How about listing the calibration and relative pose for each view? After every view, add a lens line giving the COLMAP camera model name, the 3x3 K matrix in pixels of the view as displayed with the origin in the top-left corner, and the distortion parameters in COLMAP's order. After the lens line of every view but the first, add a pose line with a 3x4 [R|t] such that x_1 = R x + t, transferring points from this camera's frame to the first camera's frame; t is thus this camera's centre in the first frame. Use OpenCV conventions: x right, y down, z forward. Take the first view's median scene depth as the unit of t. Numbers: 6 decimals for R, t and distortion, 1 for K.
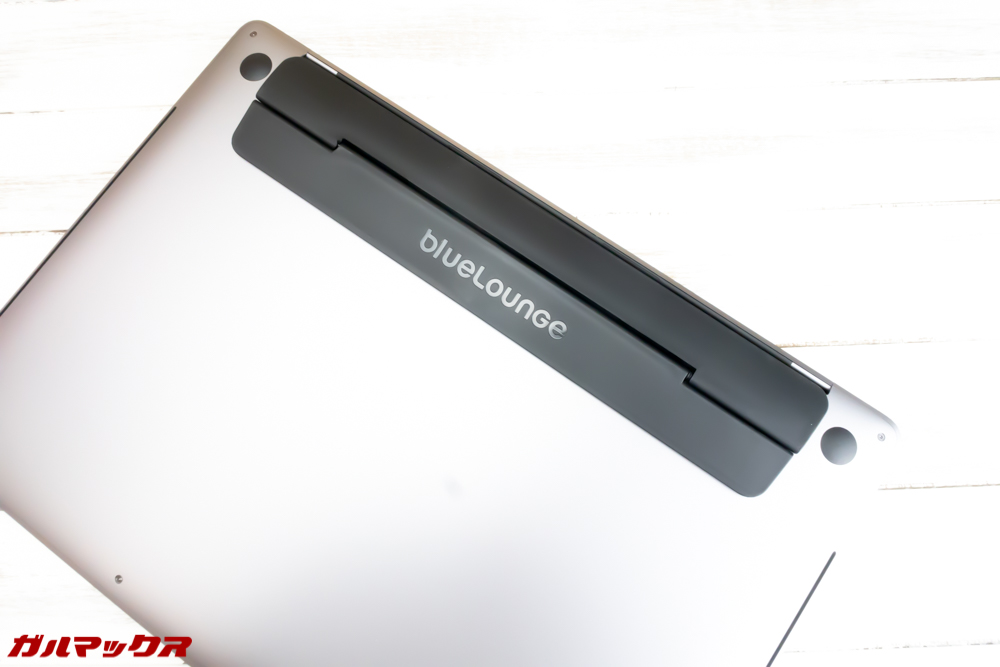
lens RADIAL K [[688.3, 0, 494.7], [0, 688.3, 326.3], [0, 0, 1]] dist [-0.010656, -0.004095]
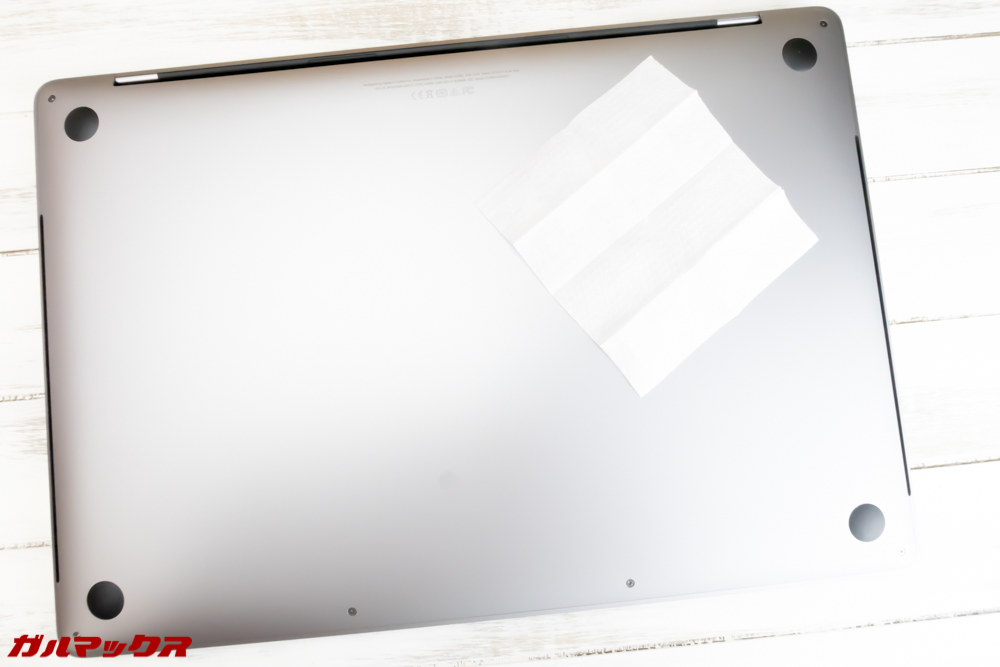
lens RADIAL K [[688.3, 0, 505.0], [0, 688.3, 329.1], [0, 0, 1]] dist [-0.010656, -0.004095]
pose [[0.997487, -0.062319, 0.033719, 0.001491], [0.057818, 0.990957, 0.121087, -0.109972], [-0.040960, -0.118833, 0.992069, 0.038983]]
